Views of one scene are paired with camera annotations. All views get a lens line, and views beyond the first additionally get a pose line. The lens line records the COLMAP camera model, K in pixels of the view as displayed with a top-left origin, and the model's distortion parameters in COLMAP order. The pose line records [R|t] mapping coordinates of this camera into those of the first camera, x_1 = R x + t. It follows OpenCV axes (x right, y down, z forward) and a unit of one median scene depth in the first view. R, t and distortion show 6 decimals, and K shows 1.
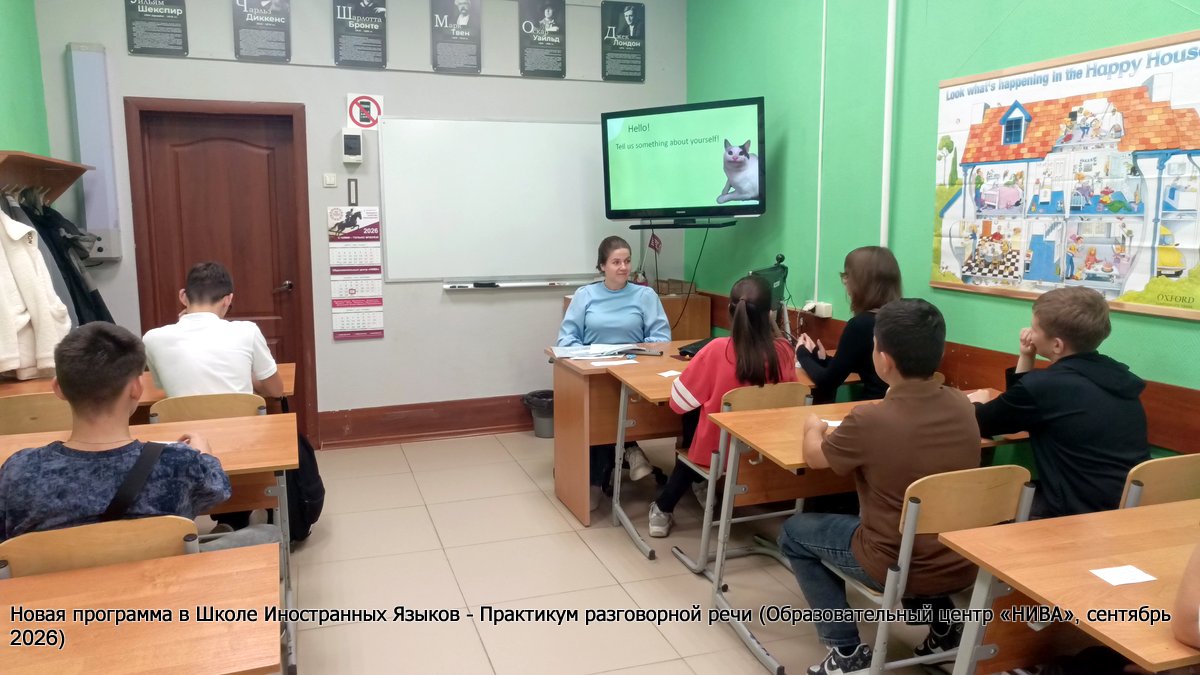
lens RADIAL K [[865.0, 0, 621.2], [0, 865.0, 337.9], [0, 0, 1]] dist [-0.005450, 0.022258]
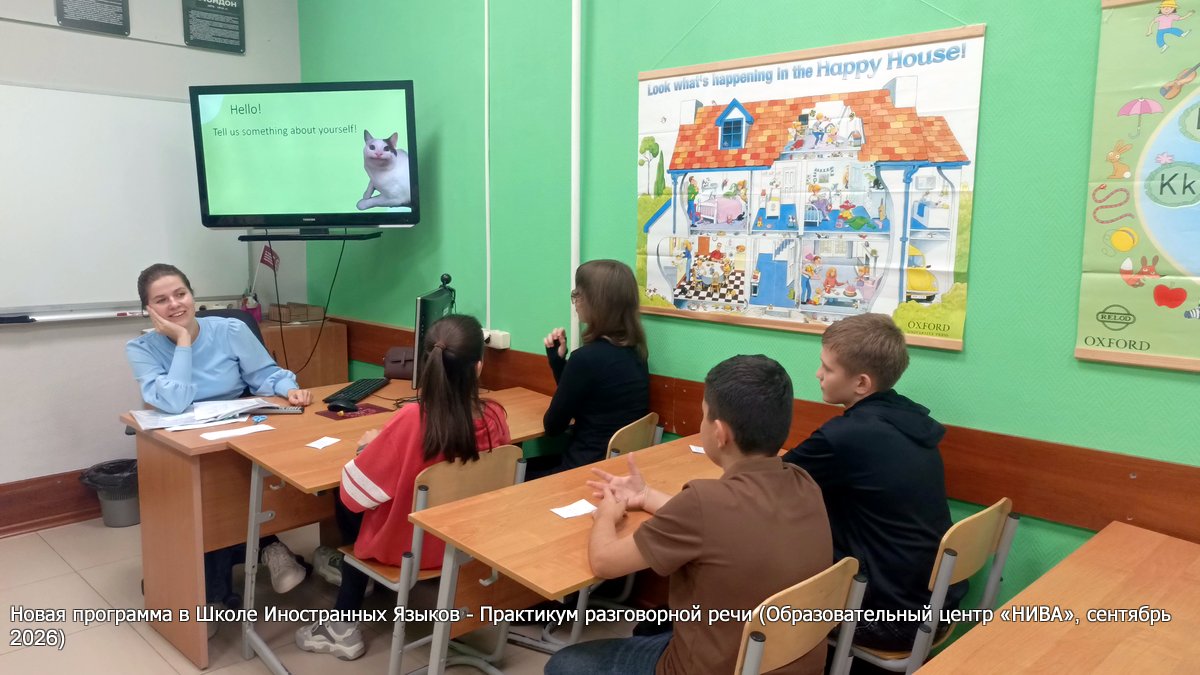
lens RADIAL K [[865.0, 0, 610.8], [0, 865.0, 338.2], [0, 0, 1]] dist [-0.005450, 0.022258]
pose [[0.901974, -0.042049, 0.429738, -0.036302], [0.046224, 0.998931, 0.000723, -0.037206], [-0.429309, 0.019212, 0.902954, 0.250252]]
